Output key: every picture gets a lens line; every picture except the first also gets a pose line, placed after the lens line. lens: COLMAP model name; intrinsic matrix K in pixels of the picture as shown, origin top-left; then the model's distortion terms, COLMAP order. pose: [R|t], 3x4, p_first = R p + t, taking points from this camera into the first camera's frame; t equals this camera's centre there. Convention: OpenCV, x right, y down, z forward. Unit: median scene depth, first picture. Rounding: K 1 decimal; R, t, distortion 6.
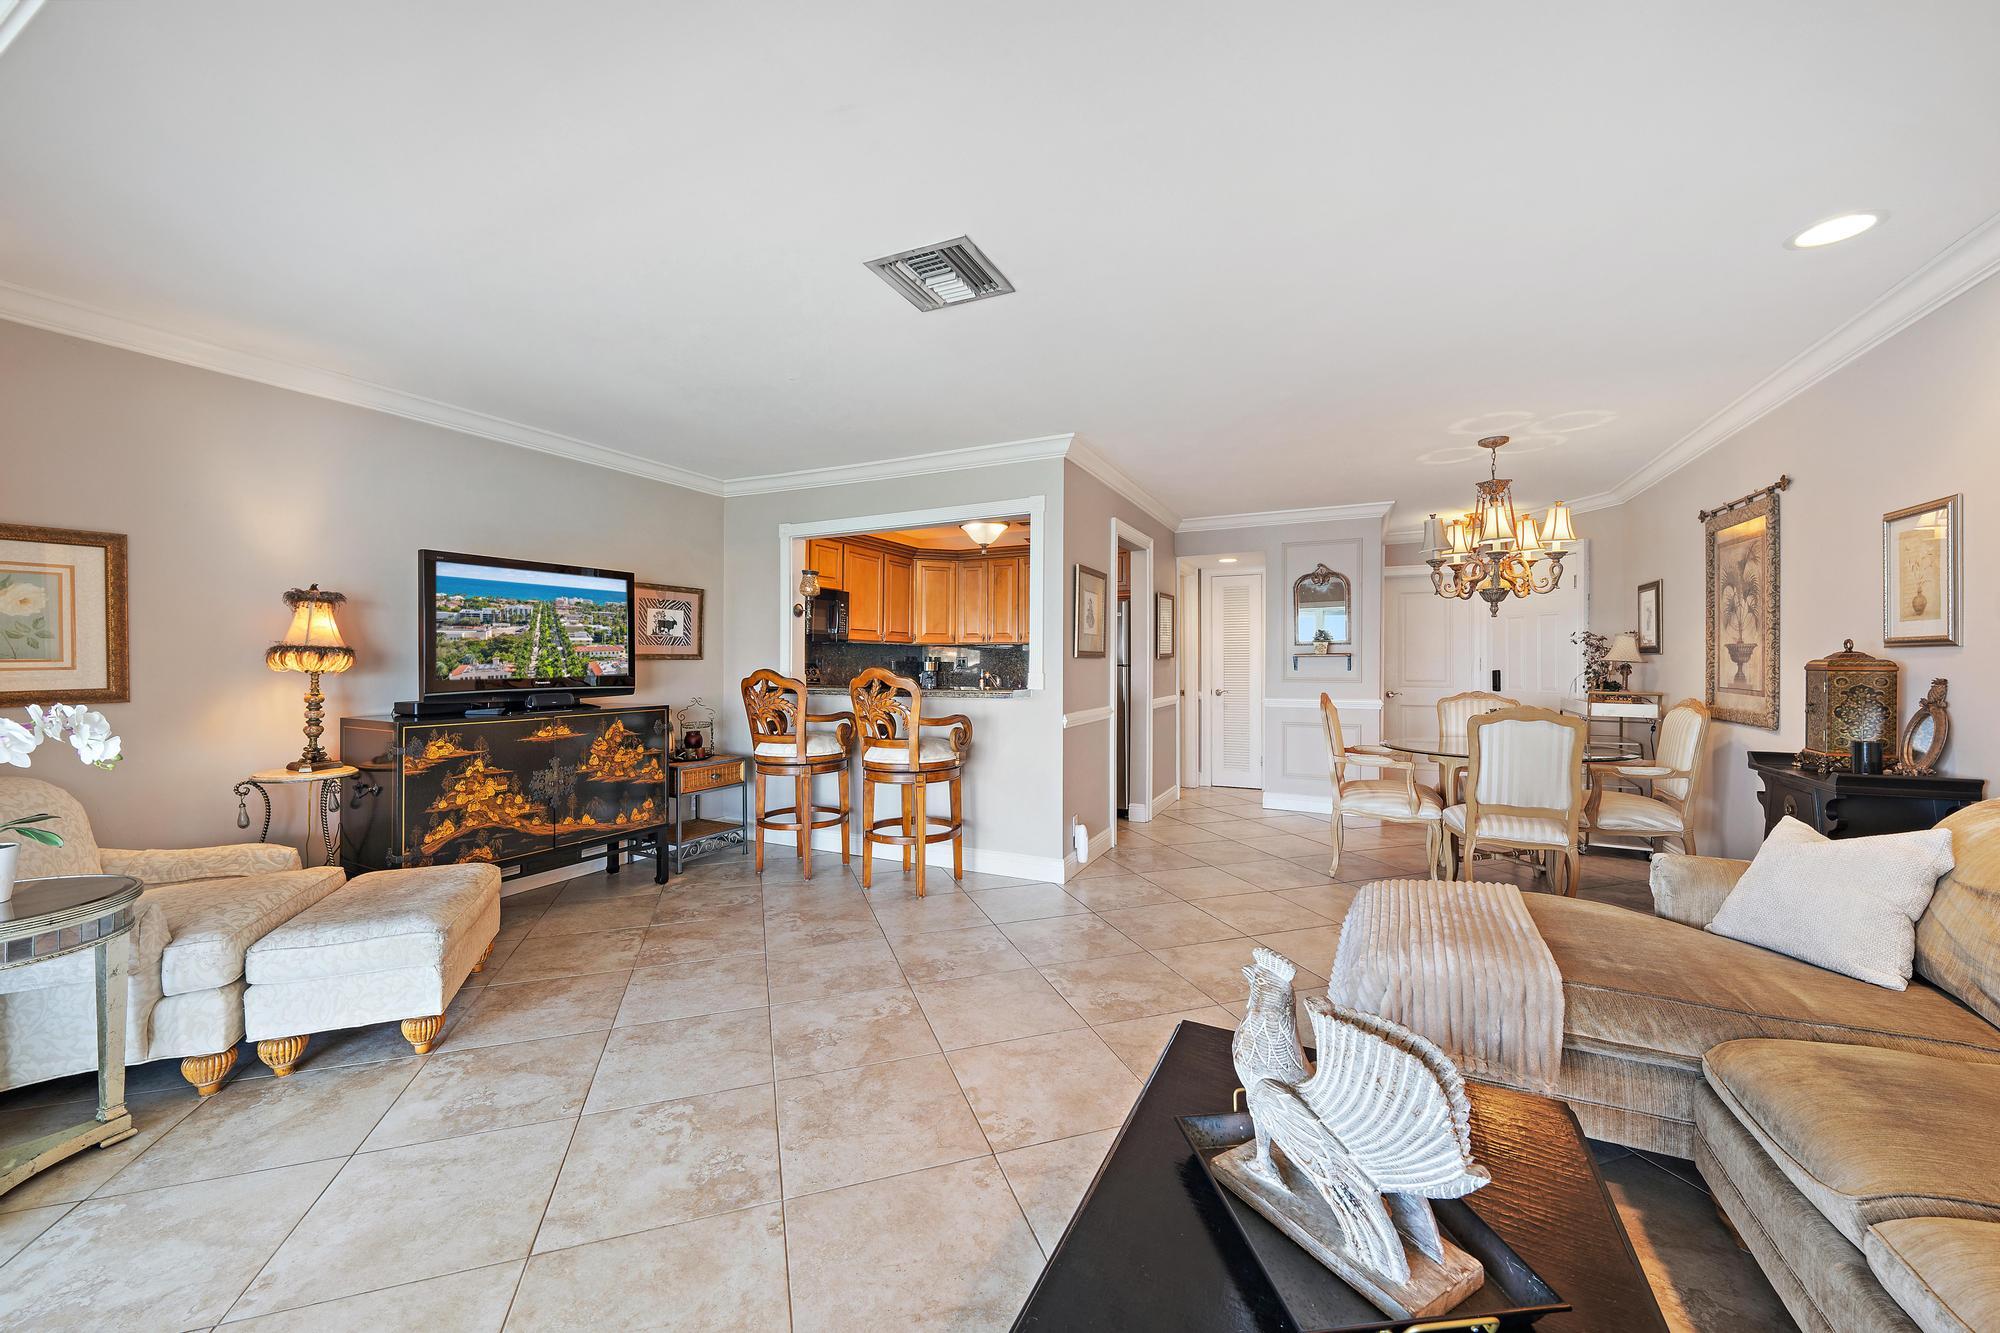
lens RADIAL K [[745.9, 0, 1000.0], [0, 745.9, 666.5], [0, 0, 1]] dist [-0.010770, -0.000063]
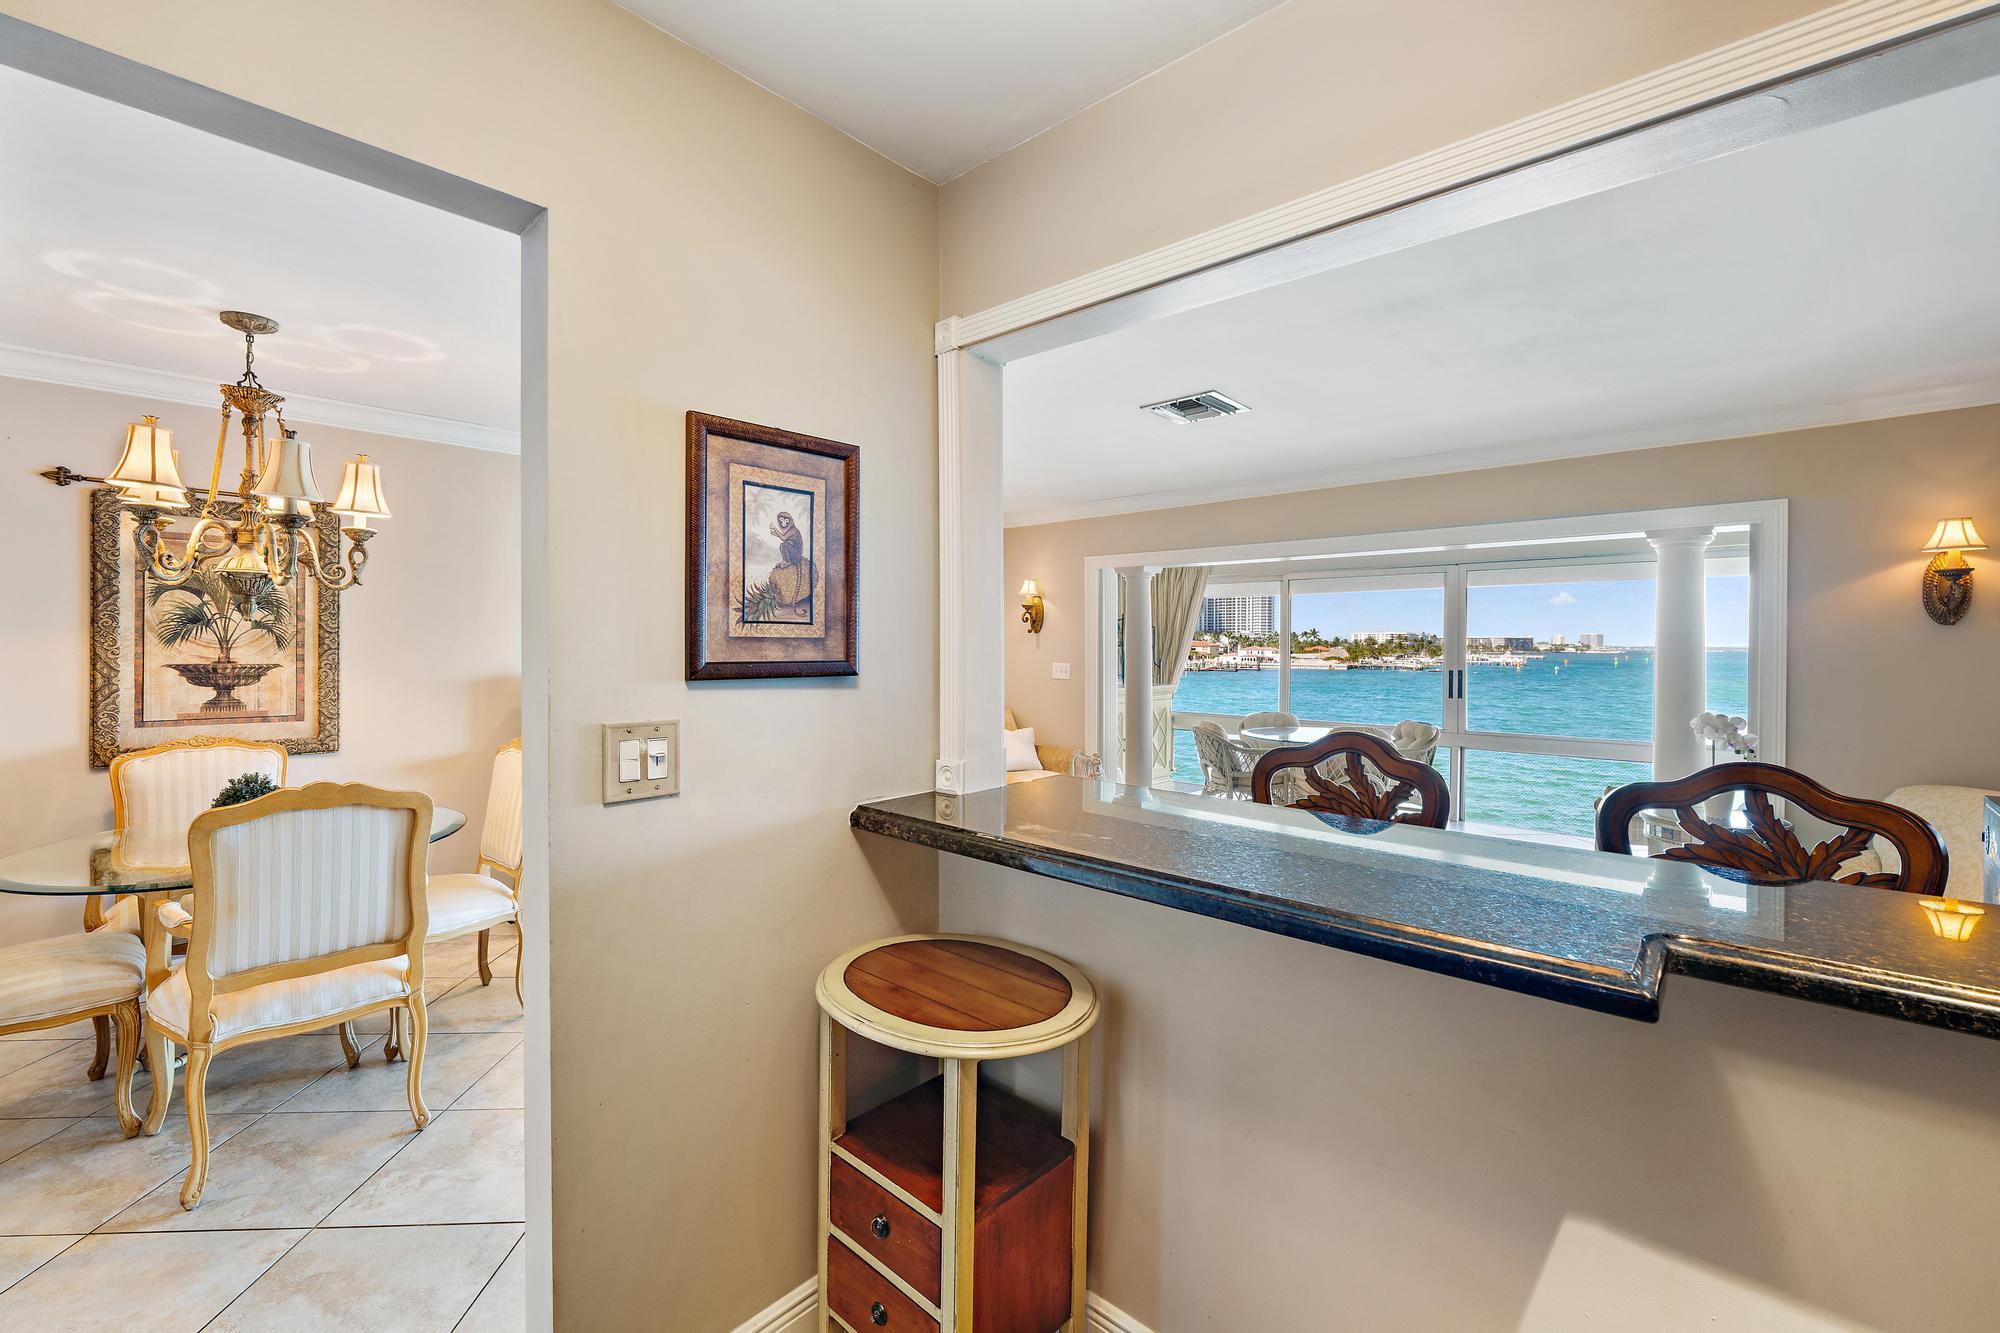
lens RADIAL K [[830.7, 0, 996.8], [0, 830.7, 660.5], [0, 0, 1]] dist [-0.000198, 0.000021]
pose [[-0.959740, -0.008154, 0.280772, -0.094341], [-0.000923, 0.999665, 0.025876, -0.055069], [-0.280889, 0.024575, -0.959426, 1.524966]]
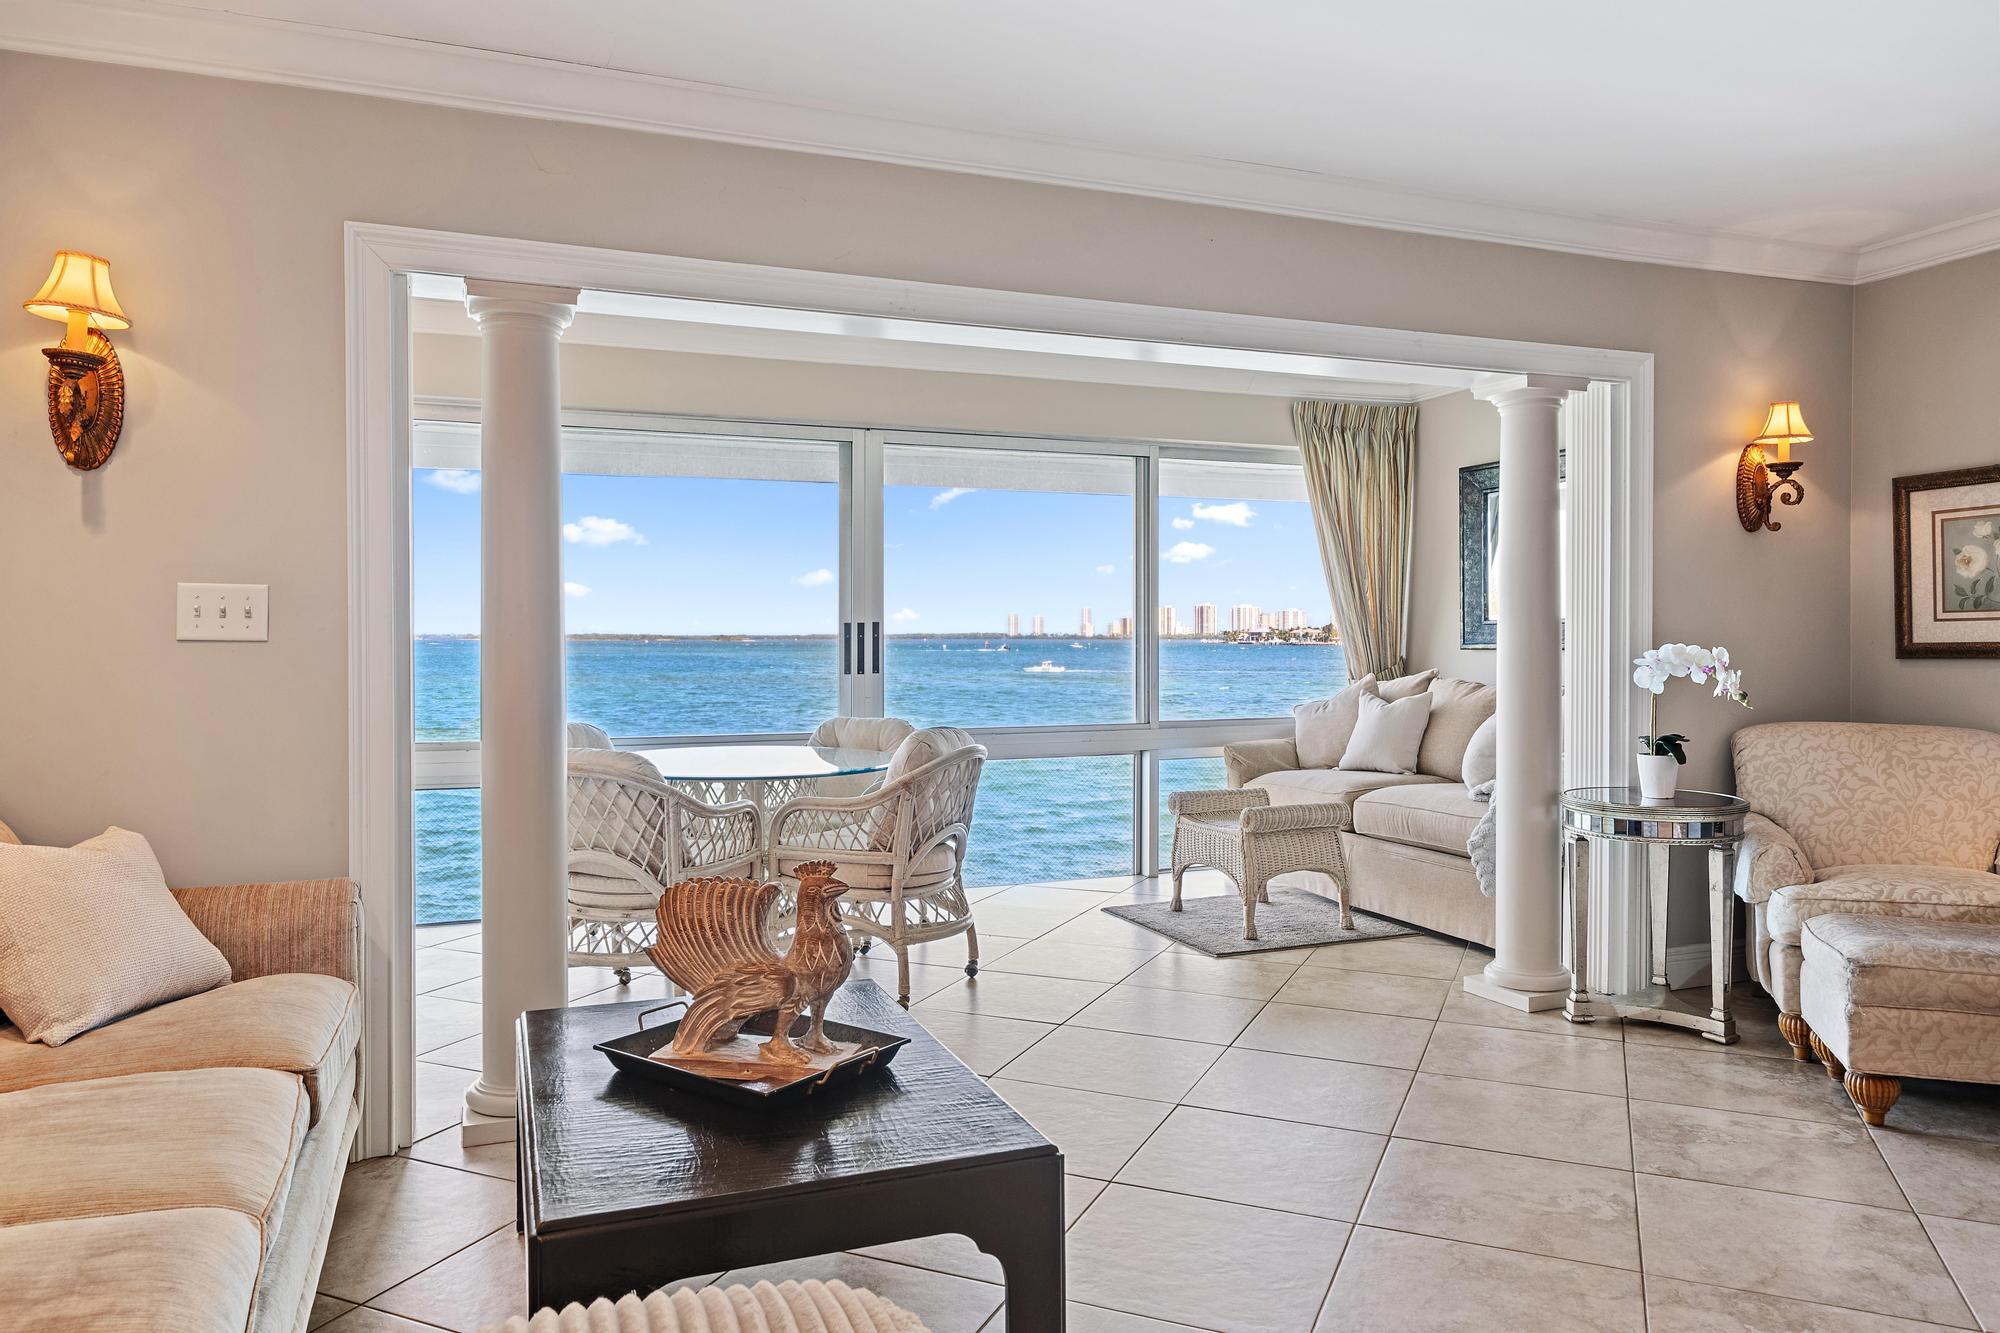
lens RADIAL K [[1333.7, 0, 999.0], [0, 1333.7, 644.5], [0, 0, 1]] dist [0.001715, -0.000689]
pose [[-0.676113, 0.005513, -0.736778, 0.482375], [-0.004760, 0.999918, 0.011850, 0.014004], [0.736783, 0.011519, -0.676031, 0.744618]]
